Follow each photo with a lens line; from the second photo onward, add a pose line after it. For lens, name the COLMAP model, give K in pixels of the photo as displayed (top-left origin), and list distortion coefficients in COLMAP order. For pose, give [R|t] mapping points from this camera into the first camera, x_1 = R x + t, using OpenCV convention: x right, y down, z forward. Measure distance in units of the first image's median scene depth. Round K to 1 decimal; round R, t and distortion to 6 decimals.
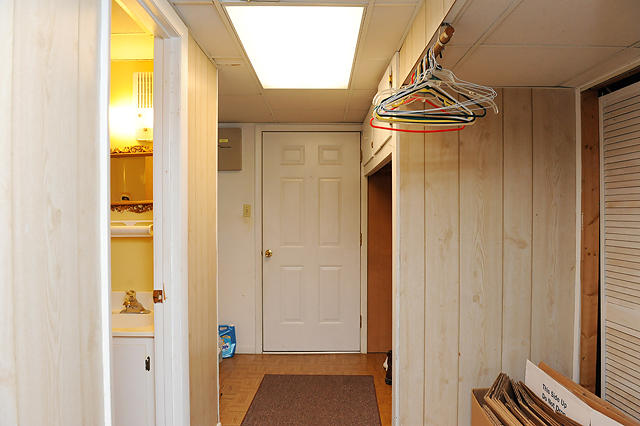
lens RADIAL K [[438.9, 0, 318.2], [0, 438.9, 214.7], [0, 0, 1]] dist [-0.045216, -0.006523]
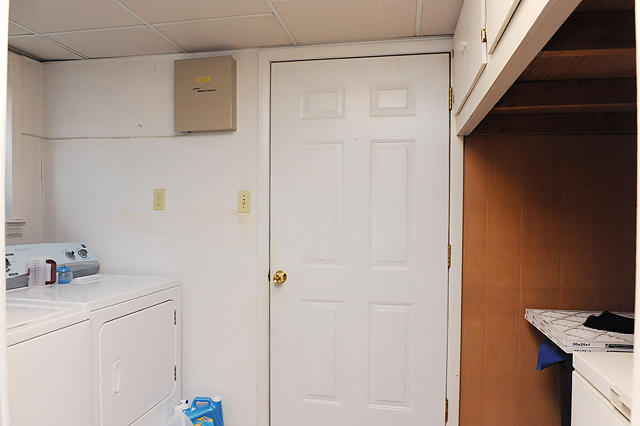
lens RADIAL K [[438.9, 0, 325.1], [0, 438.9, 211.9], [0, 0, 1]] dist [-0.045216, -0.006523]
pose [[0.983172, 0.007003, -0.182549, 0.046197], [-0.006464, 0.999973, 0.003551, 0.002123], [0.182569, -0.002311, 0.983190, 0.456992]]
